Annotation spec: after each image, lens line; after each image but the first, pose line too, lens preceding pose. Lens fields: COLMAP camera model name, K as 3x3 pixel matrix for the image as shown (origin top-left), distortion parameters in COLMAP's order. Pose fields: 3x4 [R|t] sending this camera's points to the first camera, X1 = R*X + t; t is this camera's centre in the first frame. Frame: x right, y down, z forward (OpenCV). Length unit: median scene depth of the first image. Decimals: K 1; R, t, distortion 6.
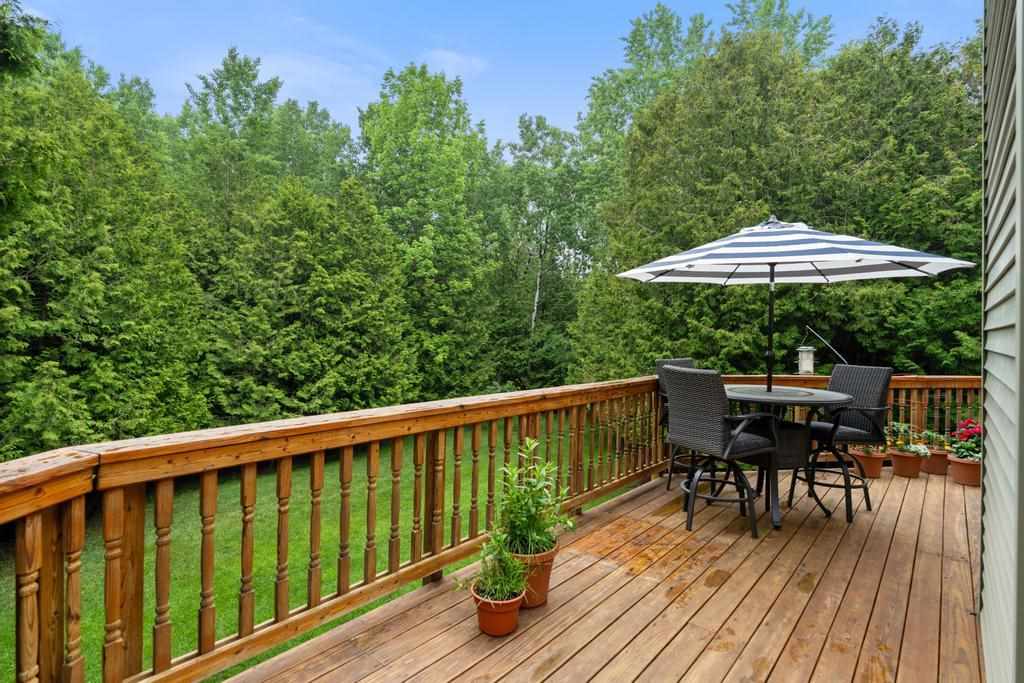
lens RADIAL K [[522.3, 0, 509.9], [0, 522.3, 331.8], [0, 0, 1]] dist [-0.005110, 0.001530]
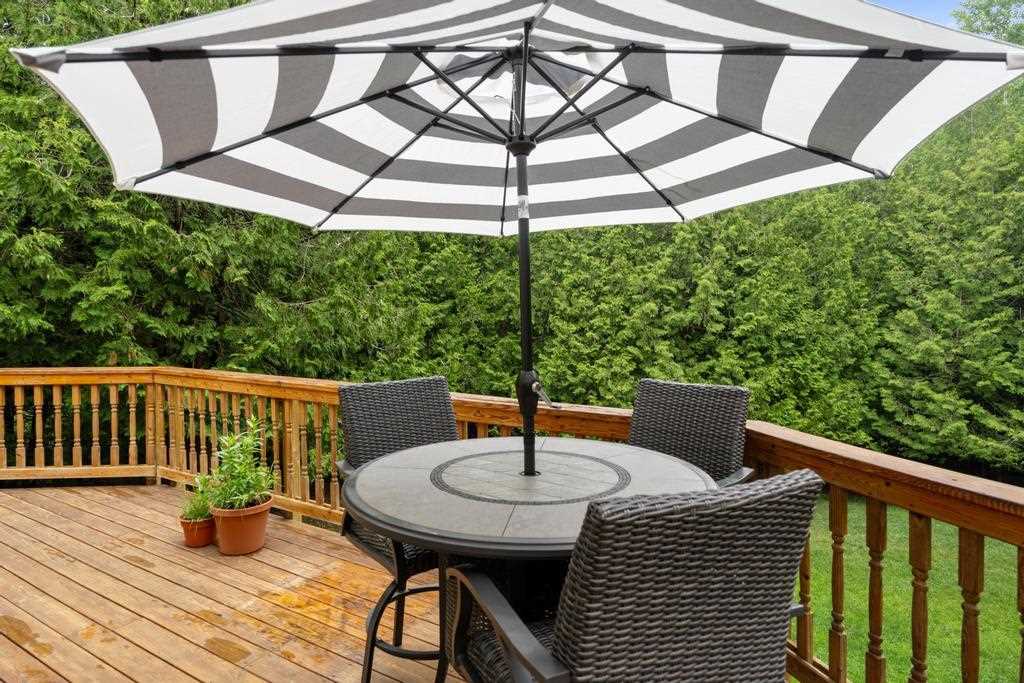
lens RADIAL K [[578.9, 0, 519.2], [0, 578.9, 322.8], [0, 0, 1]] dist [-0.004186, 0.000331]
pose [[0.164454, 0.003148, -0.986380, 0.220025], [-0.002896, 0.999992, 0.002708, -0.000617], [0.986381, 0.002411, 0.164462, 0.217920]]
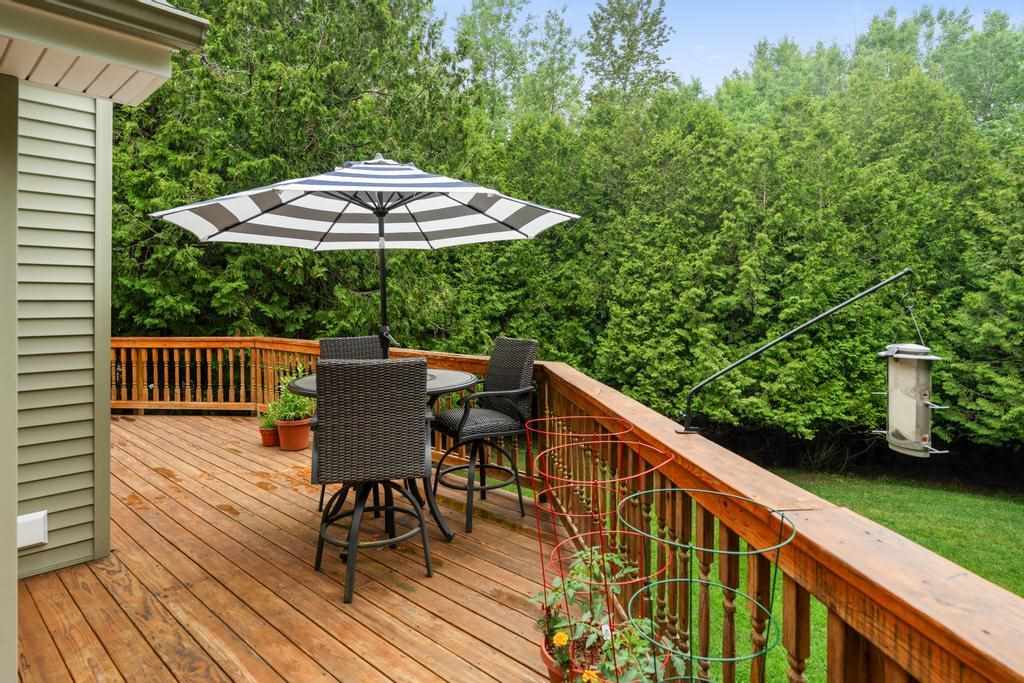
lens RADIAL K [[578.9, 0, 519.9], [0, 578.9, 302.6], [0, 0, 1]] dist [-0.004186, 0.000331]
pose [[-0.034811, -0.009552, -0.999348, 0.321189], [0.003392, 0.999947, -0.009676, 0.002102], [0.999388, -0.003727, -0.034776, 0.292053]]
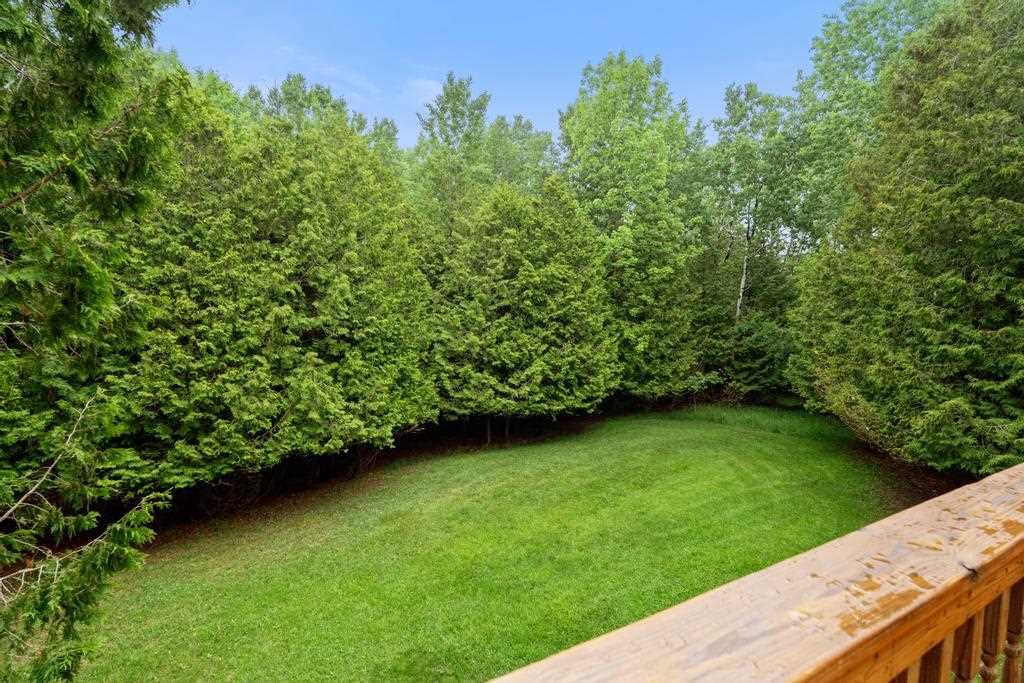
lens RADIAL K [[466.7, 0, 514.2], [0, 466.7, 341.3], [0, 0, 1]] dist [0.001515, 0.000397]
pose [[0.930093, 0.001652, -0.367321, -0.037213], [0.014532, 0.999042, 0.041290, -0.002000], [0.367037, -0.043741, 0.929177, 0.097279]]
